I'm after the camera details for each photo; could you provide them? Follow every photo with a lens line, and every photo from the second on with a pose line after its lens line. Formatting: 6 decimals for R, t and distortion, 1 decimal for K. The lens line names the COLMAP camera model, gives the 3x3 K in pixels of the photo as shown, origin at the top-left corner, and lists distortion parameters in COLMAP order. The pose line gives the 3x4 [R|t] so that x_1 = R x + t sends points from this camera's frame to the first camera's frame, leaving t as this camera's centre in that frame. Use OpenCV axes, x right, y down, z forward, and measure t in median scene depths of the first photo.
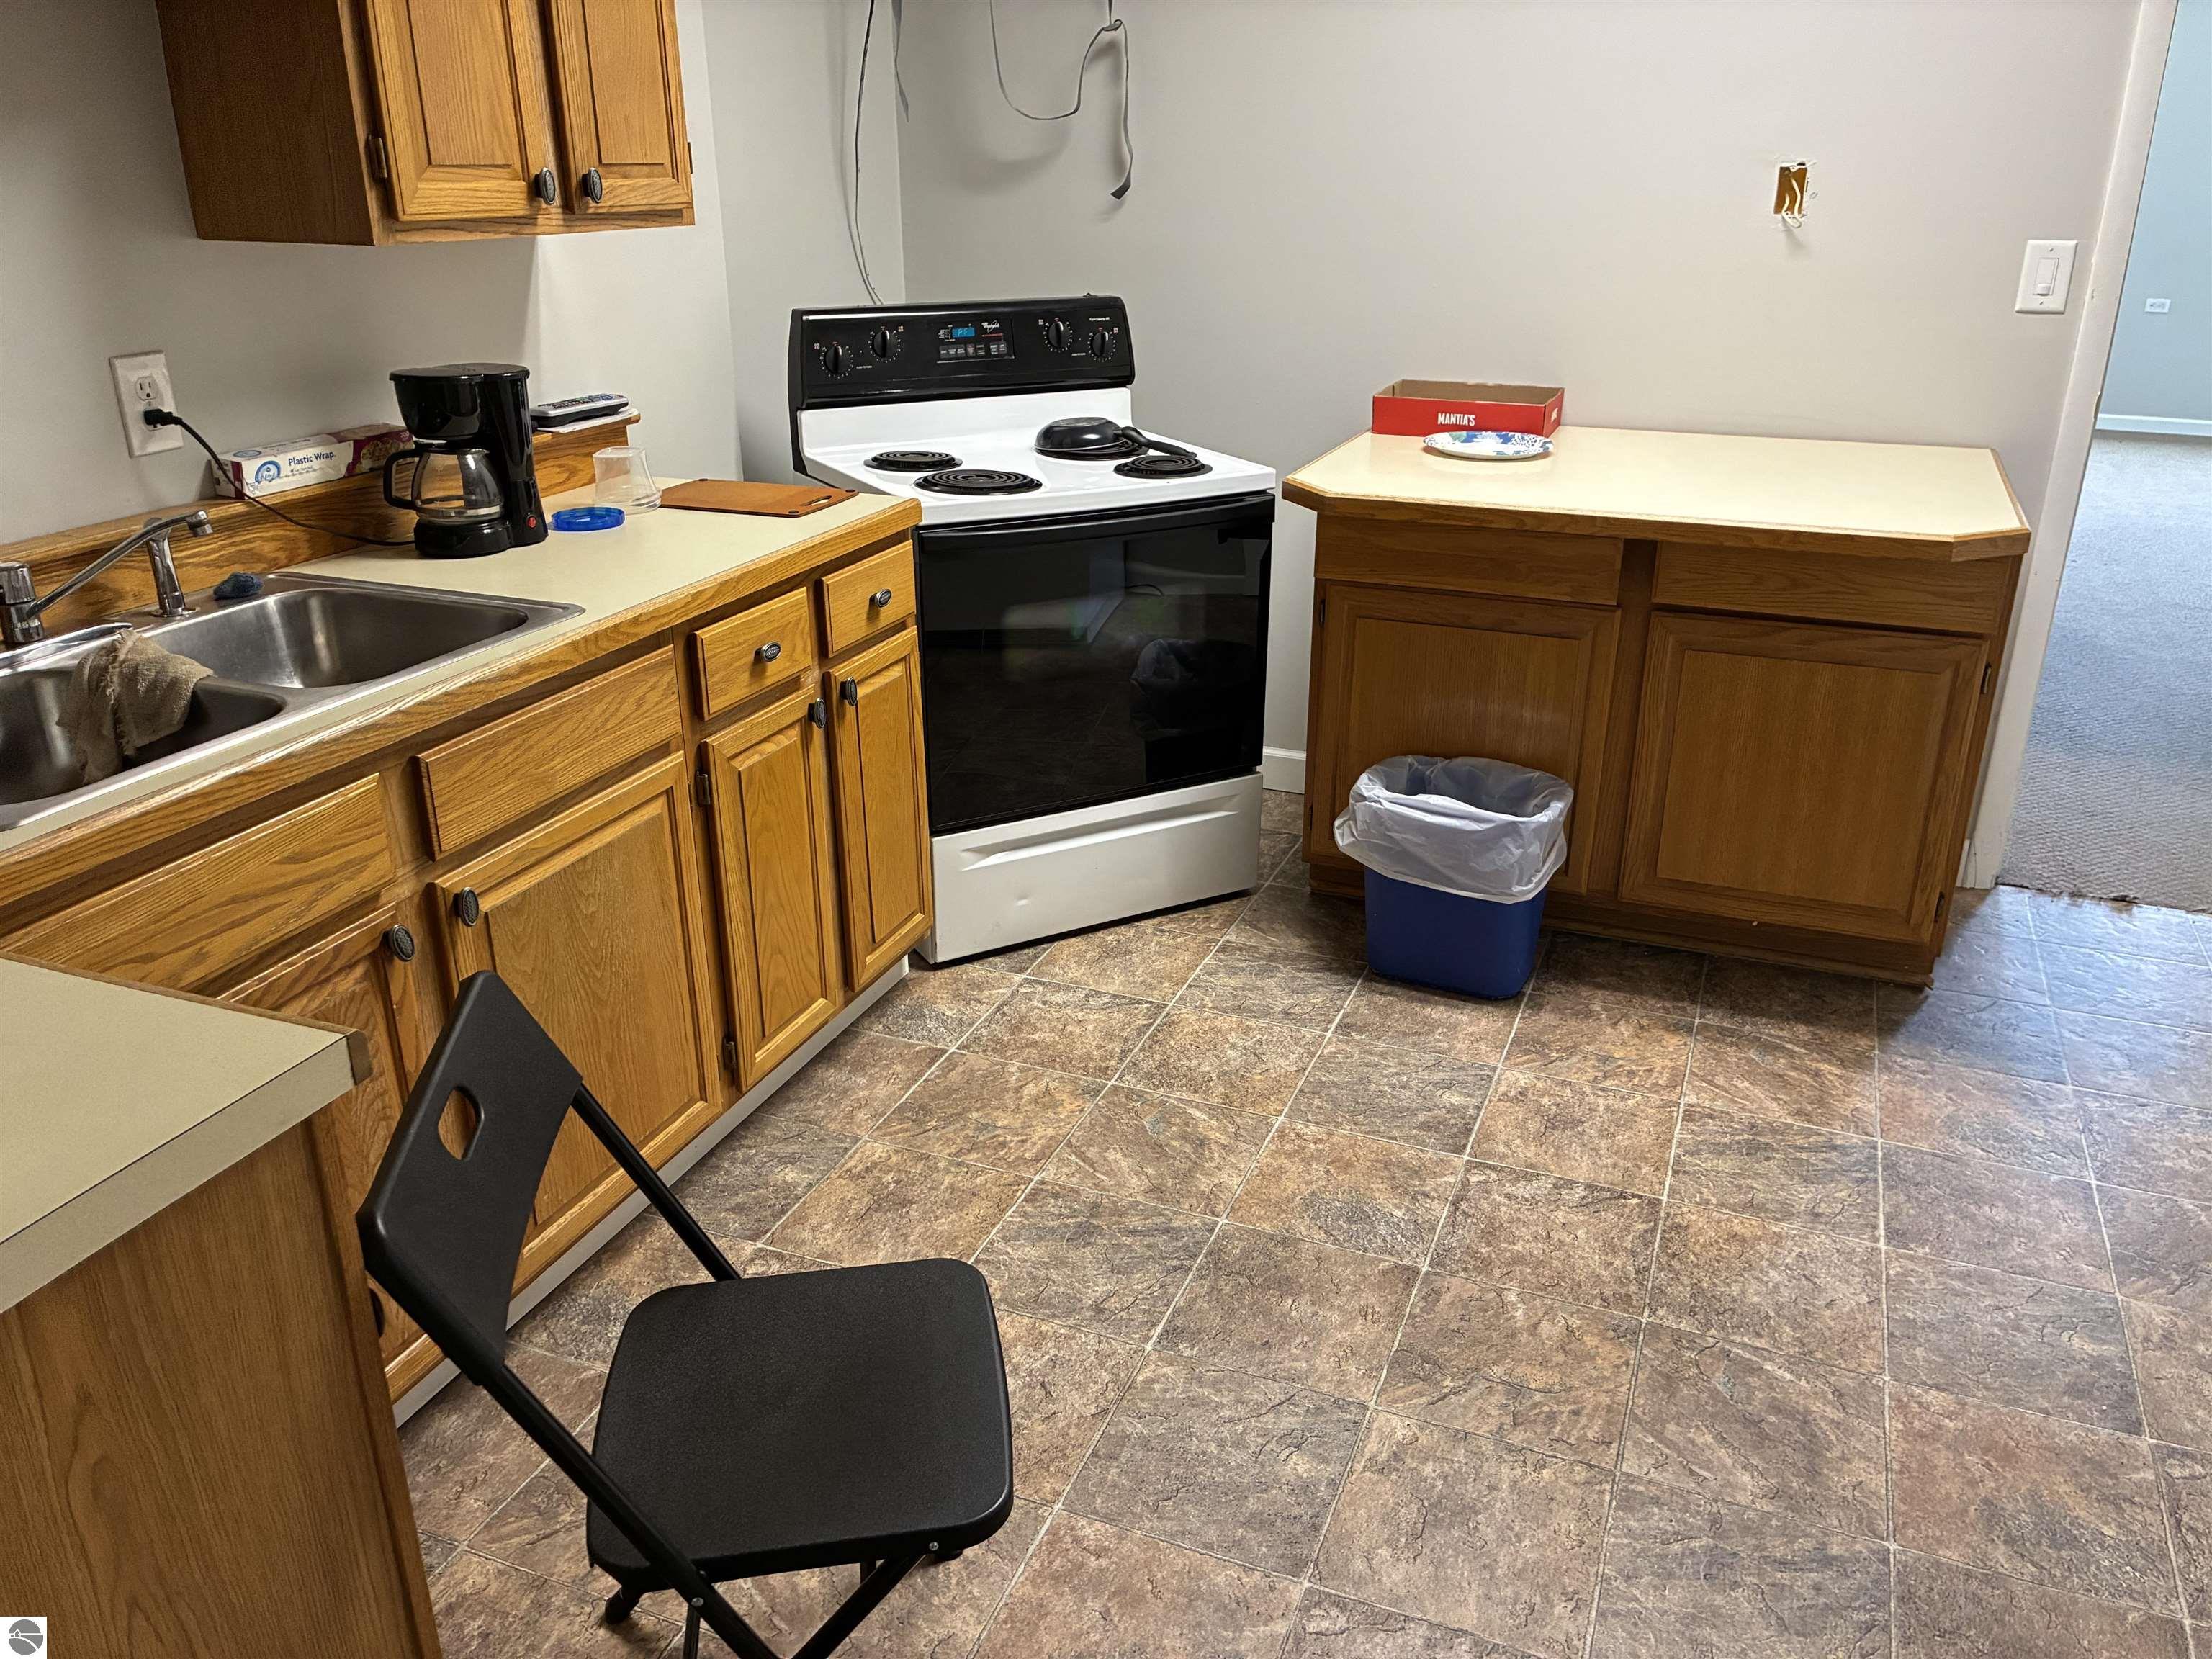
lens RADIAL K [[1676.8, 0, 1146.0], [0, 1676.8, 826.9], [0, 0, 1]] dist [0.052435, -0.069026]
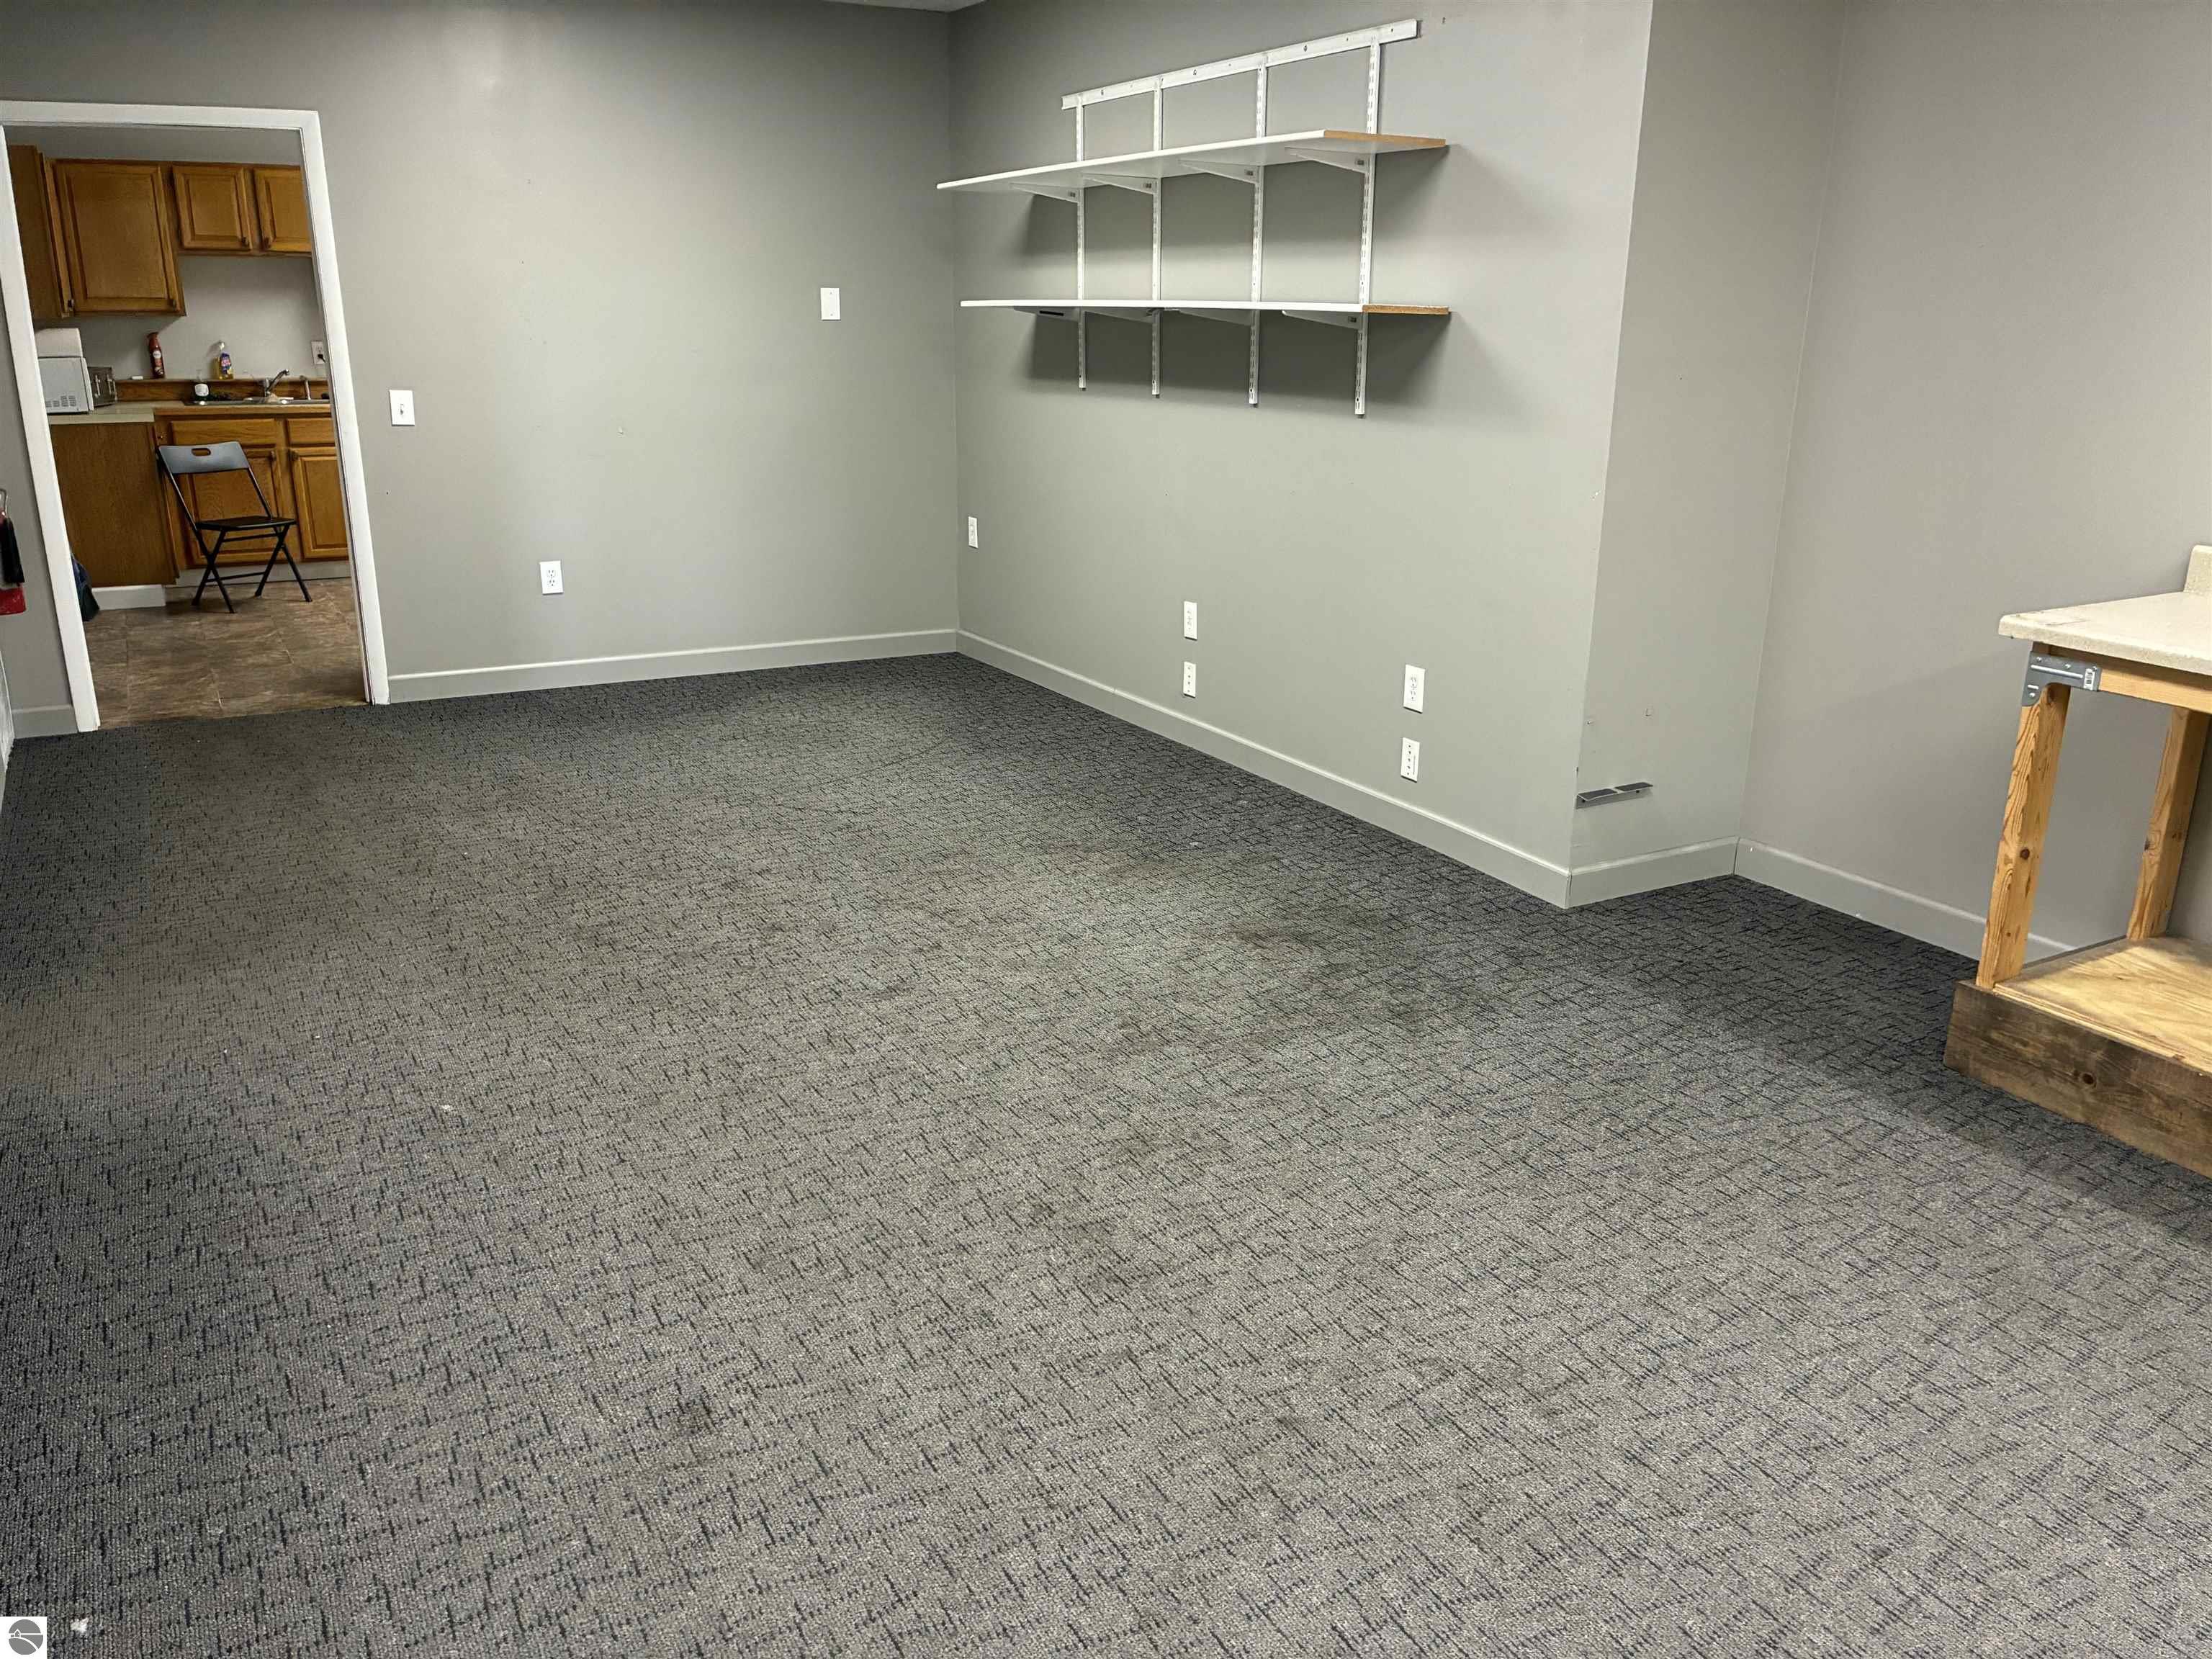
lens RADIAL K [[1676.8, 0, 1059.3], [0, 1676.8, 819.5], [0, 0, 1]] dist [0.052435, -0.069026]
pose [[0.756795, 0.194321, -0.624100, 3.378653], [-0.252346, 0.967626, -0.004718, 0.401353], [0.602978, 0.161060, 0.781330, -0.940212]]
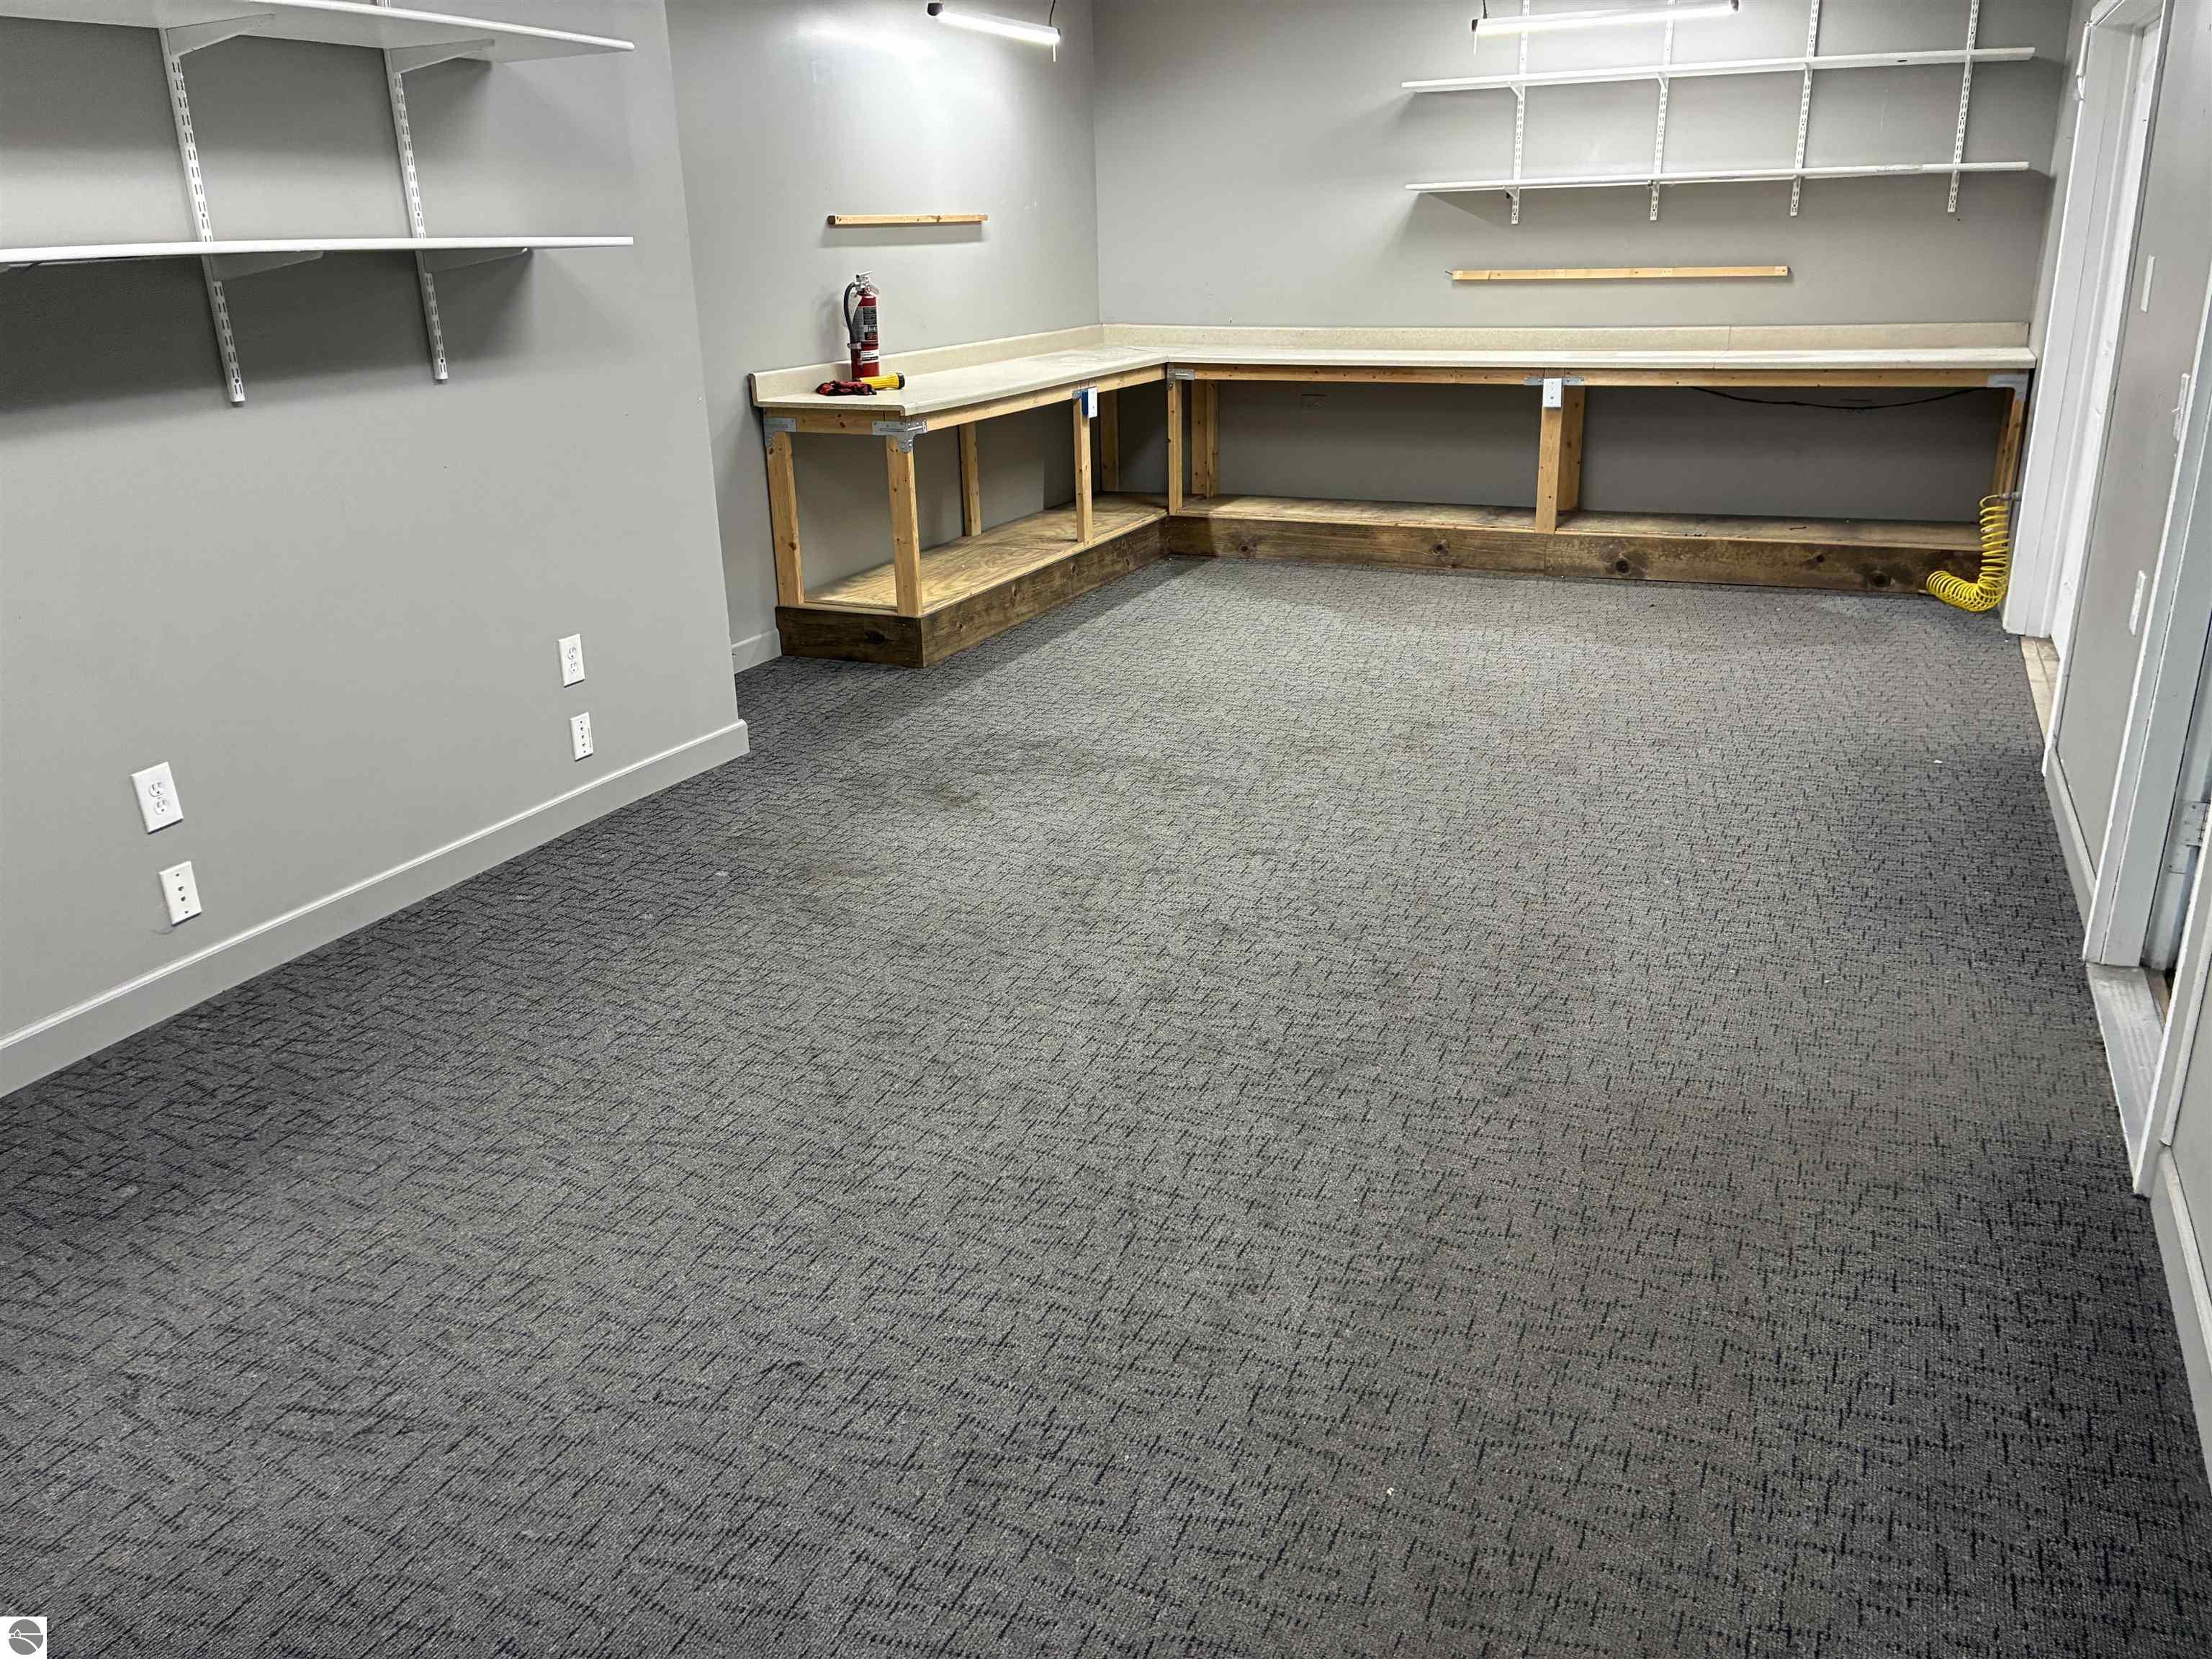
lens RADIAL K [[1676.8, 0, 1154.4], [0, 1676.8, 816.4], [0, 0, 1]] dist [0.052435, -0.069026]
pose [[0.026272, -0.333984, 0.942213, 0.710533], [0.398104, 0.868067, 0.296602, -0.000340], [-0.916964, 0.367306, 0.155766, 0.016963]]
